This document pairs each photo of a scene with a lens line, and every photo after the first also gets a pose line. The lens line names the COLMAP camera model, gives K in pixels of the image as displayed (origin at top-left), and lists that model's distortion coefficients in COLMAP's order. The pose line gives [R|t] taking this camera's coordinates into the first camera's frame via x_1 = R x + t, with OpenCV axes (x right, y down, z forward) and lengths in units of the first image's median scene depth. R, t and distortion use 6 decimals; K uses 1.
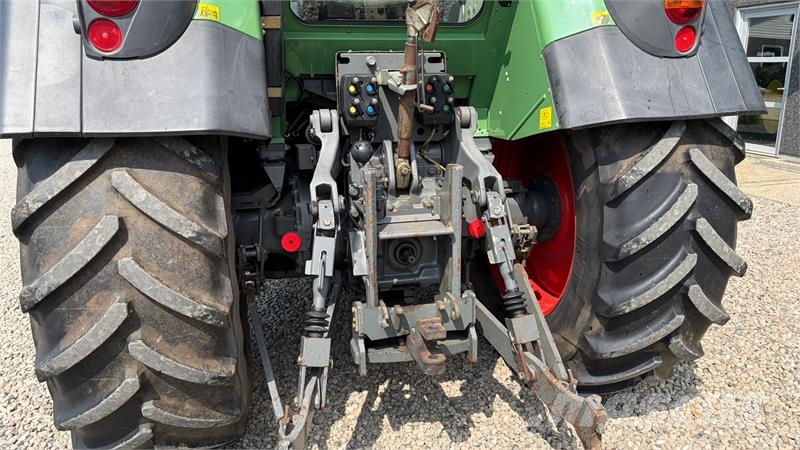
lens RADIAL K [[600.1, 0, 400.6], [0, 600.1, 227.6], [0, 0, 1]] dist [0.067946, -0.072979]
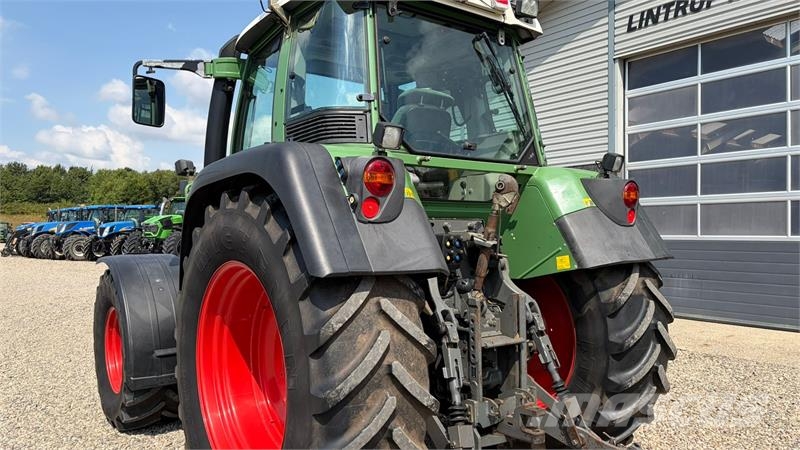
lens RADIAL K [[600.1, 0, 403.3], [0, 600.1, 231.2], [0, 0, 1]] dist [0.067946, -0.072979]
pose [[0.917699, 0.008373, 0.397188, -0.774806], [0.094121, 0.966732, -0.237845, 0.071799], [-0.385966, 0.255654, 0.886381, -0.234795]]
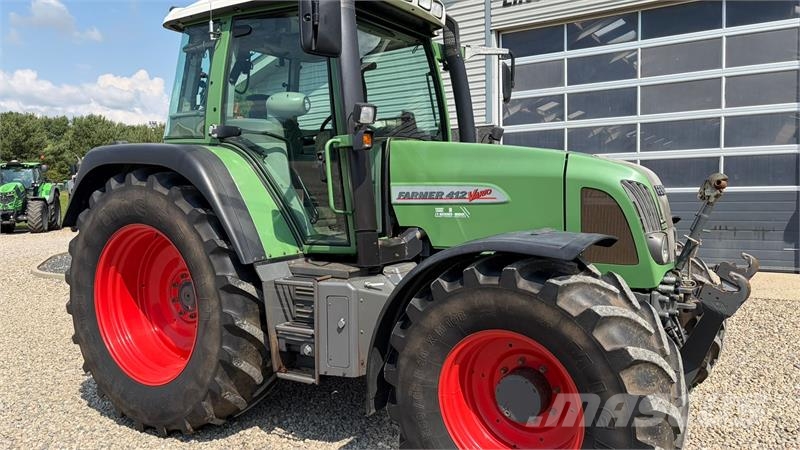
lens RADIAL K [[600.1, 0, 401.1], [0, 600.1, 232.5], [0, 0, 1]] dist [0.067946, -0.072979]
pose [[0.711668, -0.058072, 0.700112, -1.711155], [0.193856, 0.974117, -0.116257, -0.074059], [-0.675240, 0.218457, 0.704505, 0.267498]]
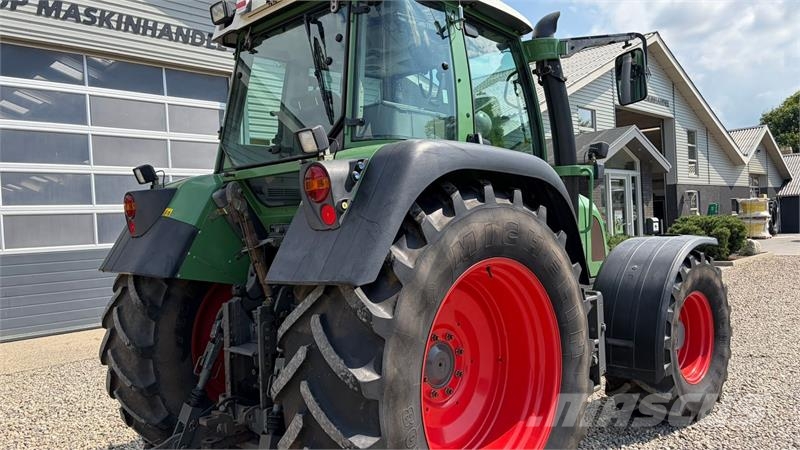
lens RADIAL K [[600.1, 0, 407.6], [0, 600.1, 229.5], [0, 0, 1]] dist [0.067946, -0.072979]
pose [[-0.535224, 0.026501, 0.844295, -1.967197], [0.266785, 0.953652, 0.139189, -0.747994], [-0.801475, 0.299742, -0.517487, 2.868034]]
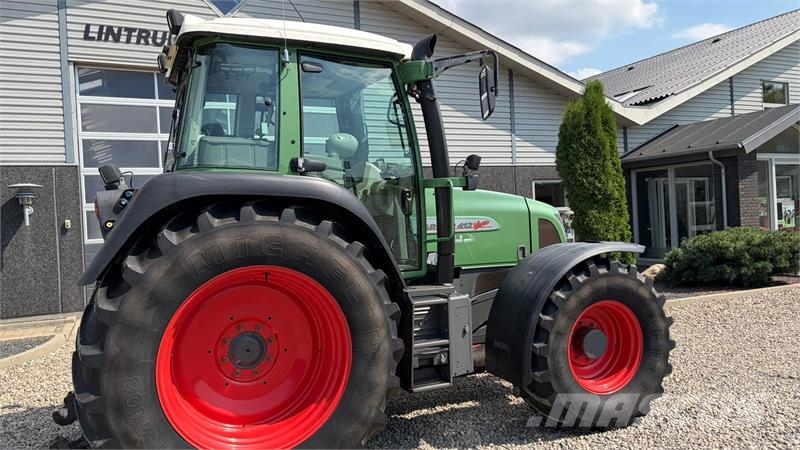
lens RADIAL K [[600.1, 0, 406.4], [0, 600.1, 225.8], [0, 0, 1]] dist [0.067946, -0.072979]
pose [[-0.205708, 0.005531, 0.978598, -2.589157], [0.292311, 0.954679, 0.056050, -0.537289], [-0.933937, 0.297585, -0.198002, 1.999039]]
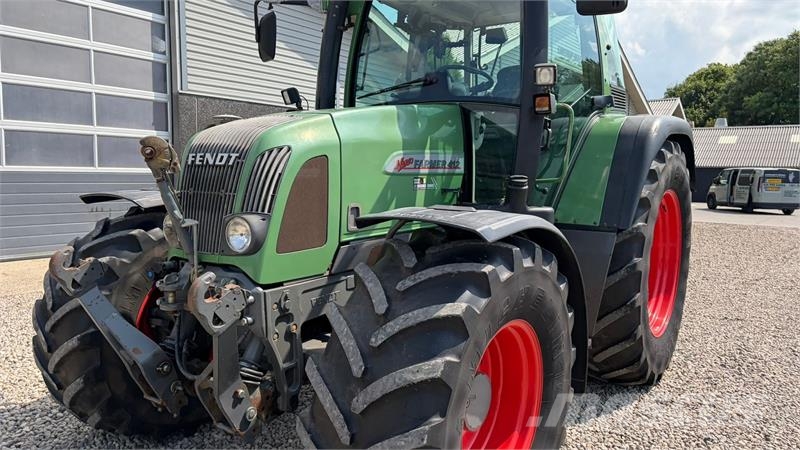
lens RADIAL K [[600.1, 0, 408.6], [0, 600.1, 227.4], [0, 0, 1]] dist [0.067946, -0.072979]
pose [[-0.652628, -0.071205, 0.754325, -1.530904], [0.182516, 0.951483, 0.247726, -0.749809], [-0.735367, 0.299350, -0.607968, 2.998301]]
